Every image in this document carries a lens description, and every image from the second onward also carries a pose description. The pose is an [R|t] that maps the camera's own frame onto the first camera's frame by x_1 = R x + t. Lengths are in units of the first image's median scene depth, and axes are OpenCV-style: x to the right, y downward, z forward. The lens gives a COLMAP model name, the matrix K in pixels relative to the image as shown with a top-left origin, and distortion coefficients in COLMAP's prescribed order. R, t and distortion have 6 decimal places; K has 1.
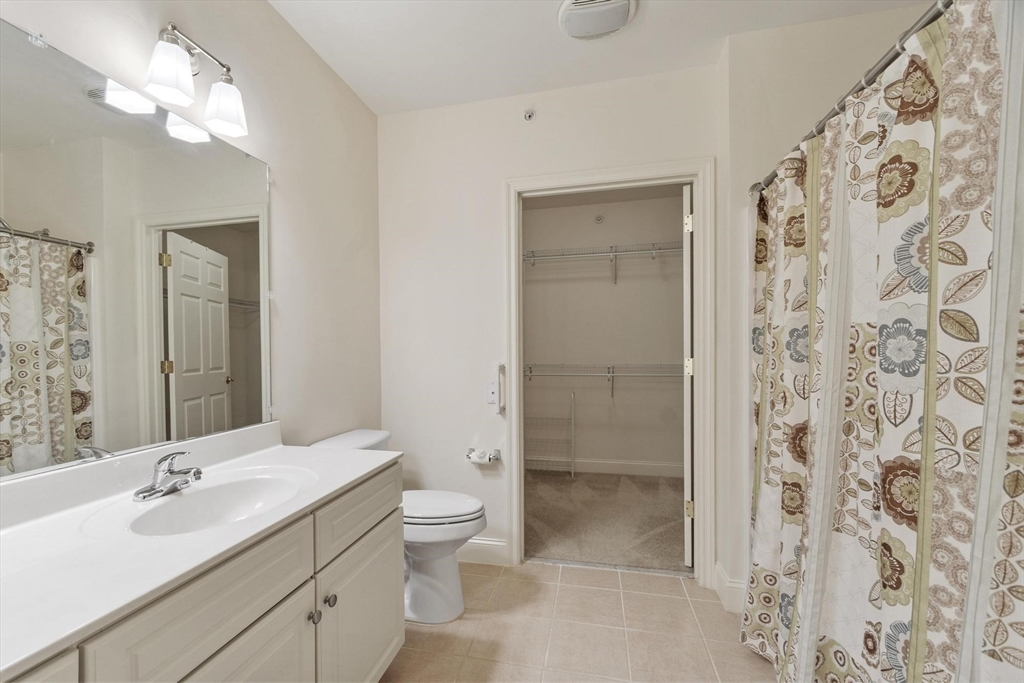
lens RADIAL K [[459.3, 0, 486.4], [0, 459.3, 351.7], [0, 0, 1]] dist [-0.001430, -0.000608]
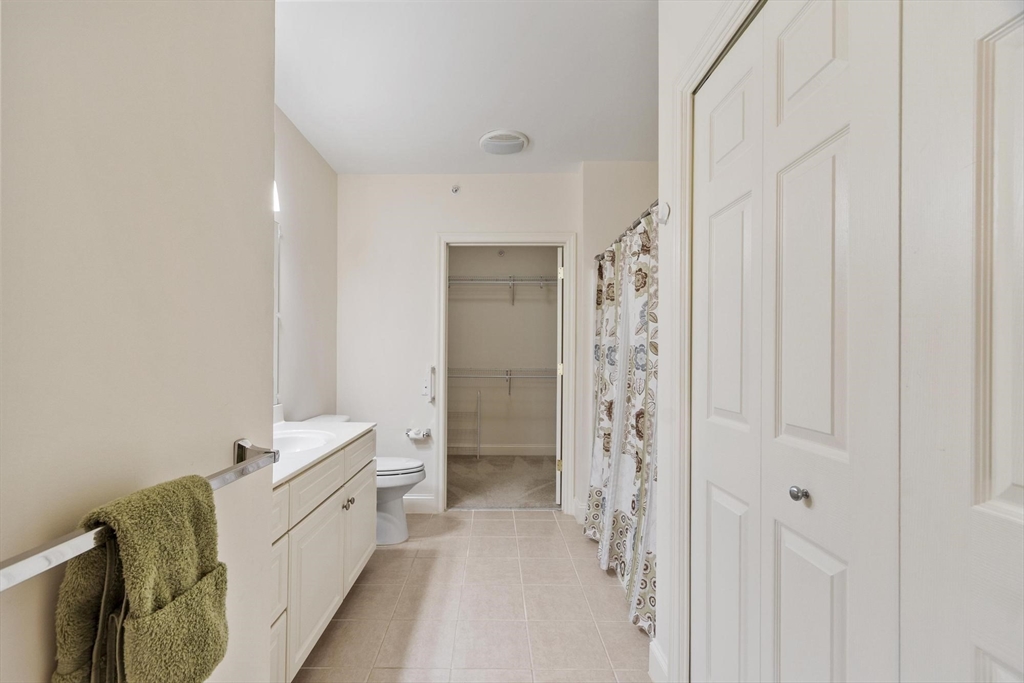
lens RADIAL K [[459.3, 0, 486.4], [0, 459.3, 351.7], [0, 0, 1]] dist [-0.001430, -0.000608]
pose [[0.976262, 0.015610, 0.216028, -0.145917], [-0.012666, 0.999807, -0.015007, 0.002083], [-0.216221, 0.011915, 0.976272, -0.515095]]
